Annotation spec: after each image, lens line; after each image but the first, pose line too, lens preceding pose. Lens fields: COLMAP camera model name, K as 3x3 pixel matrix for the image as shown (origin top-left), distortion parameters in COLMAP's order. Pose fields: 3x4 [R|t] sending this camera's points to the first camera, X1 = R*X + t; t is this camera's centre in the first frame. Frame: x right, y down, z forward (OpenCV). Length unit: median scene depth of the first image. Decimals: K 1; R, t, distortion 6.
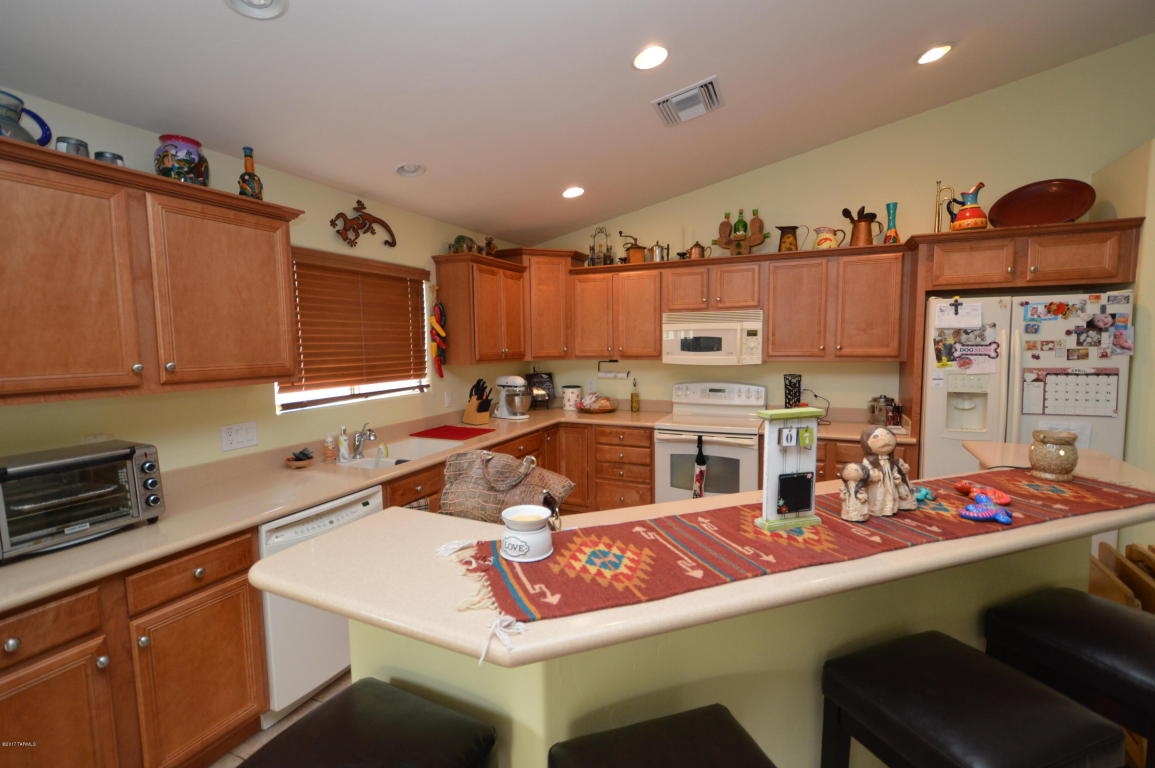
lens RADIAL K [[503.0, 0, 577.6], [0, 503.0, 387.8], [0, 0, 1]] dist [-0.011970, -0.000576]
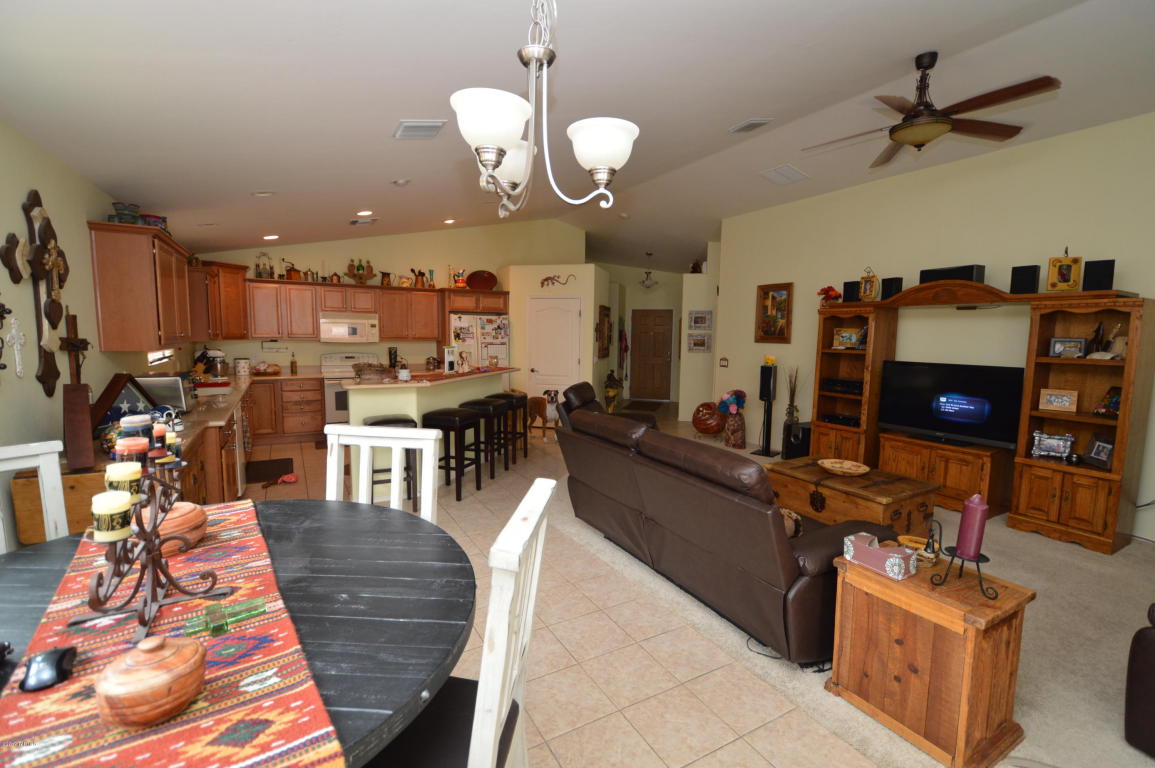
lens RADIAL K [[503.0, 0, 580.7], [0, 503.0, 384.5], [0, 0, 1]] dist [-0.011970, -0.000576]
pose [[0.563618, -0.060494, 0.823817, -0.810904], [0.056661, 0.997797, 0.034504, 0.095304], [-0.824090, 0.027231, 0.565804, -0.749644]]
